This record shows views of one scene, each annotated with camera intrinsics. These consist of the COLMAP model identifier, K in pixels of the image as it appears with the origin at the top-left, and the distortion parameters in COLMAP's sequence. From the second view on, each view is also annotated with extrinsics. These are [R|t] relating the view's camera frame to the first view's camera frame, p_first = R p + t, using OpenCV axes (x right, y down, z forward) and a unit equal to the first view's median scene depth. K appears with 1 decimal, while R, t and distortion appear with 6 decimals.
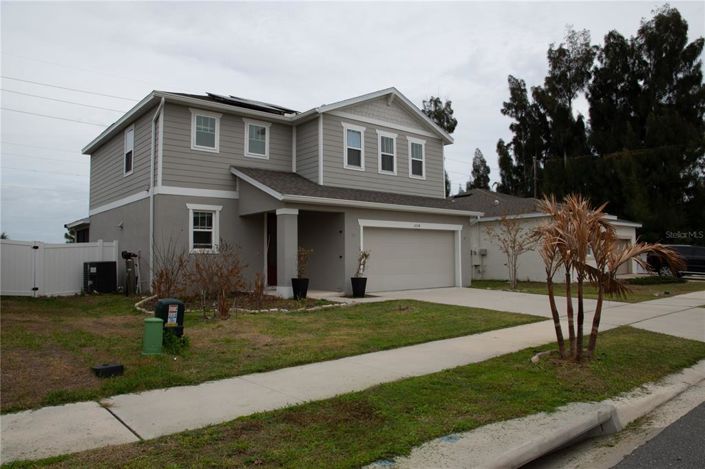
lens RADIAL K [[503.6, 0, 350.6], [0, 503.6, 233.5], [0, 0, 1]] dist [-0.106349, 0.095036]
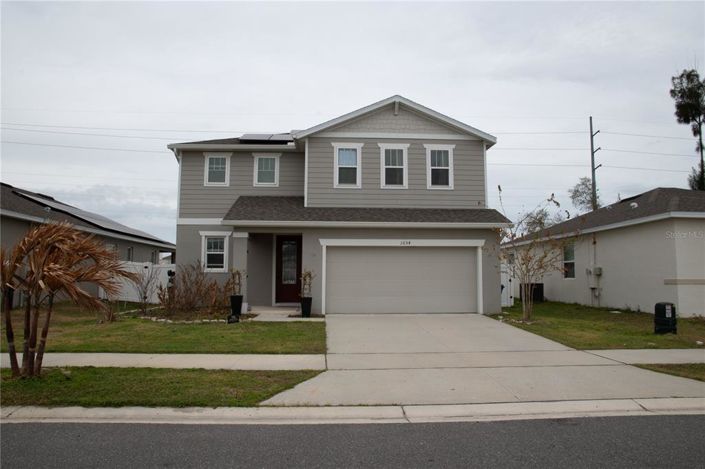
lens RADIAL K [[503.6, 0, 350.6], [0, 503.6, 233.5], [0, 0, 1]] dist [-0.106349, 0.095036]
pose [[0.793492, -0.041008, -0.607198, 0.651552], [0.020863, 0.998974, -0.040202, 0.001872], [0.608223, 0.019232, 0.793533, 0.238369]]
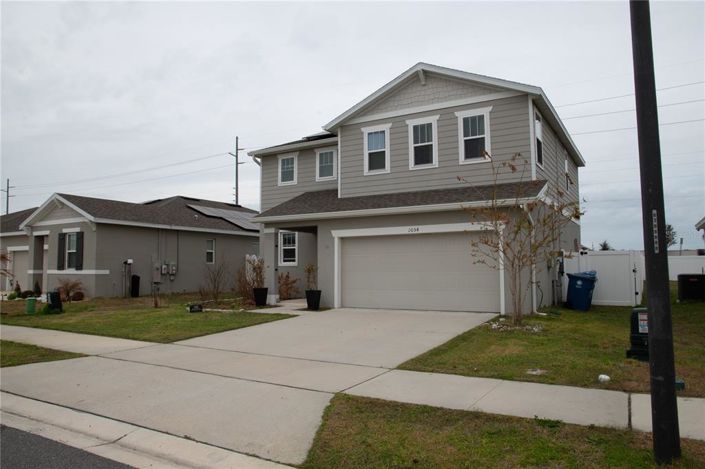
lens RADIAL K [[503.6, 0, 350.6], [0, 503.6, 233.5], [0, 0, 1]] dist [-0.106349, 0.095036]
pose [[0.323742, -0.059514, -0.944272, 0.916241], [0.052390, 0.997616, -0.044915, 0.022021], [0.944694, -0.034930, 0.326088, 0.697440]]
